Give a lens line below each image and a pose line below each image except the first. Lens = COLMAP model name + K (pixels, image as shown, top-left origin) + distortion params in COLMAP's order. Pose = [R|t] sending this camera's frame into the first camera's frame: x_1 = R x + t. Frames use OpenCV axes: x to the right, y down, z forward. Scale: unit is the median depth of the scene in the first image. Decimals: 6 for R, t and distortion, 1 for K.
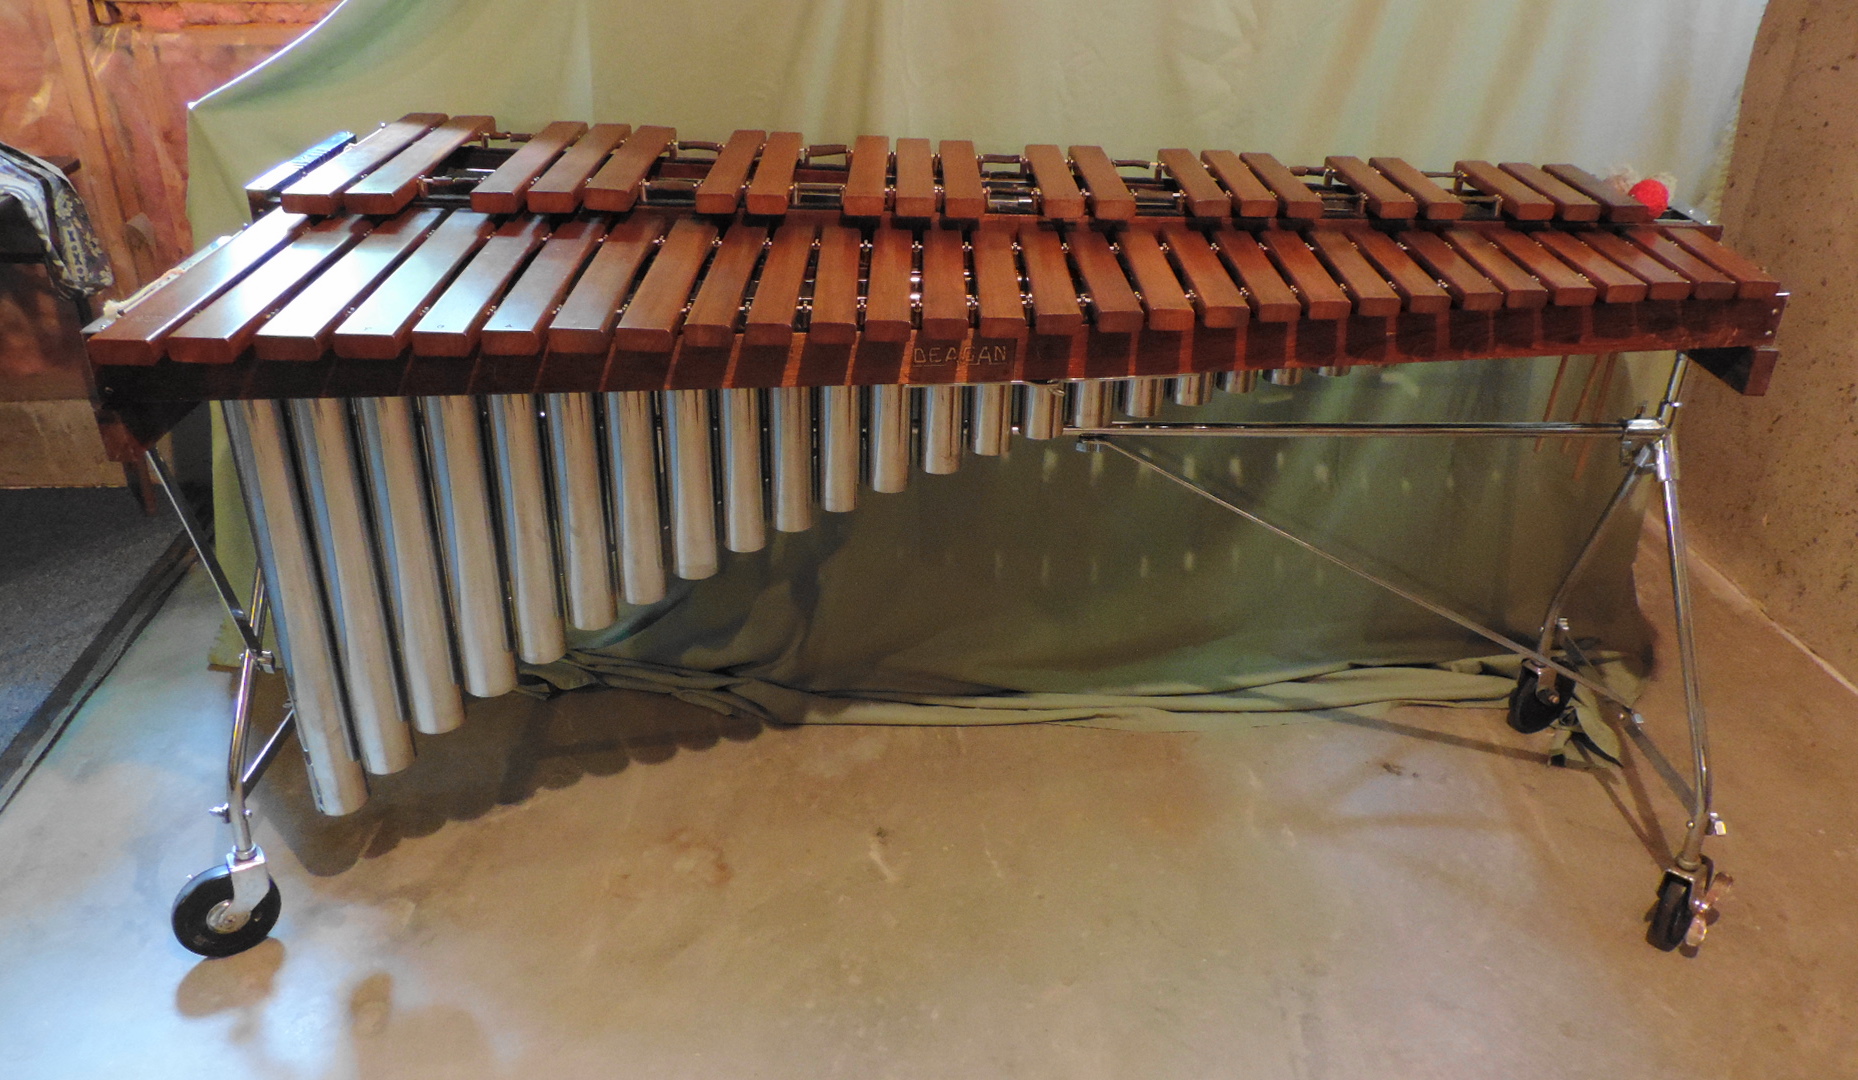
lens RADIAL K [[1392.7, 0, 929.0], [0, 1392.7, 540.0], [0, 0, 1]] dist [-0.002223, -0.000675]
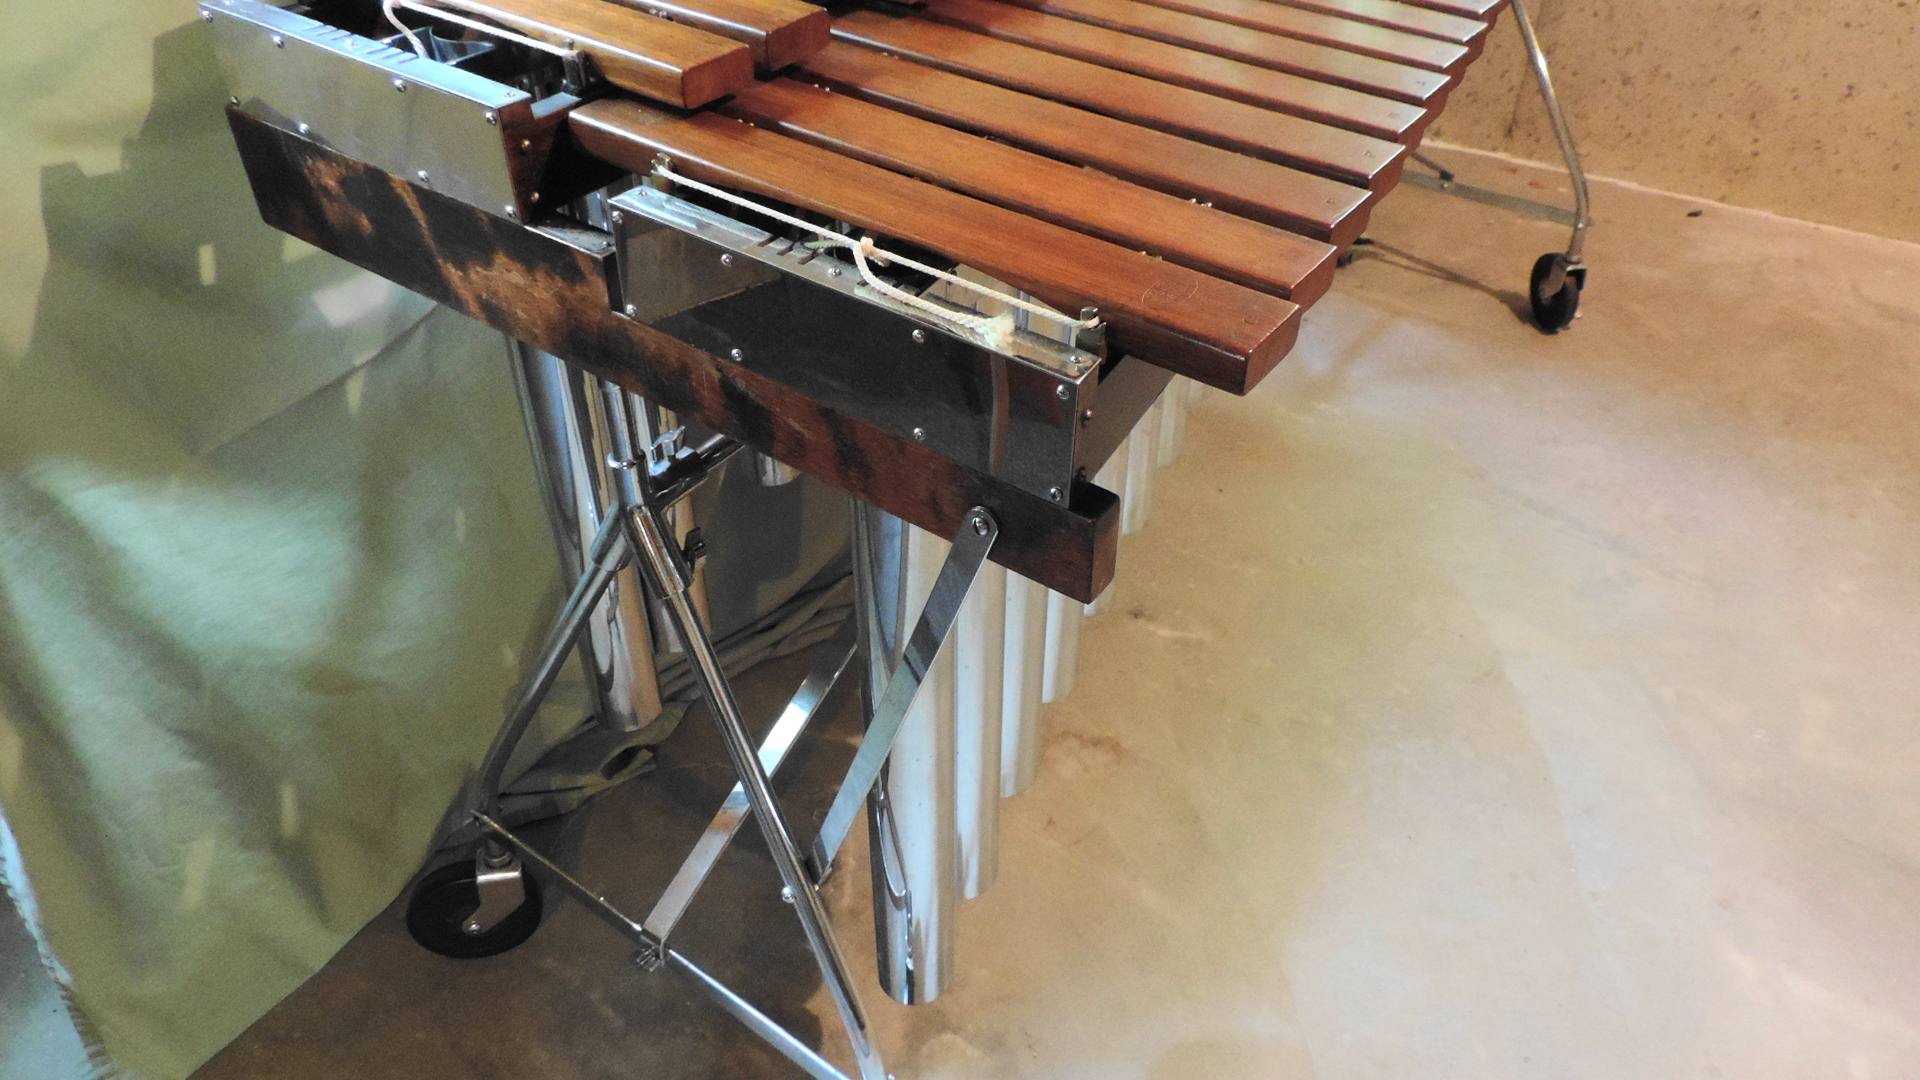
lens RADIAL K [[1364.4, 0, 960.0], [0, 1364.4, 540.0], [0, 0, 1]] dist [0.010289, -0.034734]
pose [[0.578016, -0.522012, 0.627217, -0.568433], [0.392643, 0.851713, 0.347011, -0.163951], [-0.715353, 0.045694, 0.697268, 0.419388]]
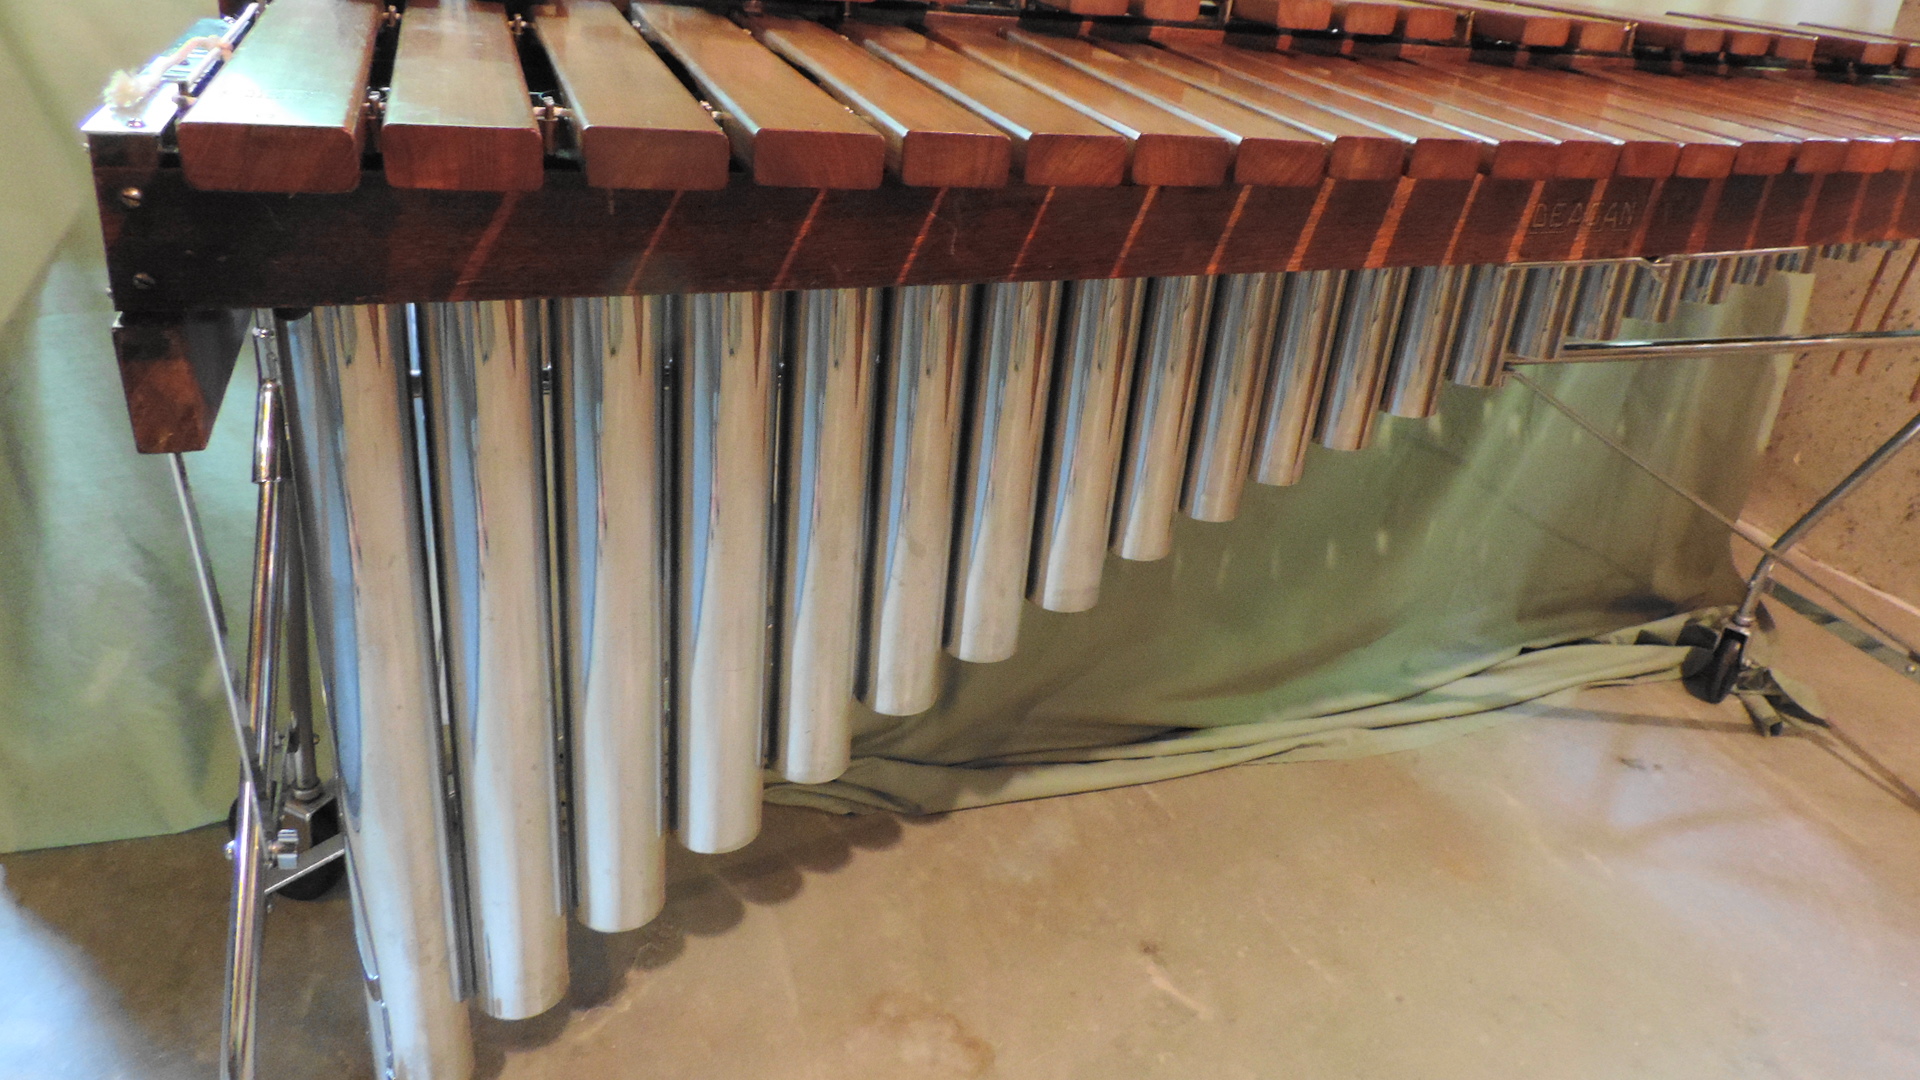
lens RADIAL K [[1364.4, 0, 960.0], [0, 1364.4, 540.0], [0, 0, 1]] dist [0.010289, -0.034734]
pose [[0.940326, -0.080384, 0.330645, -0.308268], [0.087661, 0.996125, -0.007128, -0.002258], [-0.328790, 0.035687, 0.943728, 0.326465]]
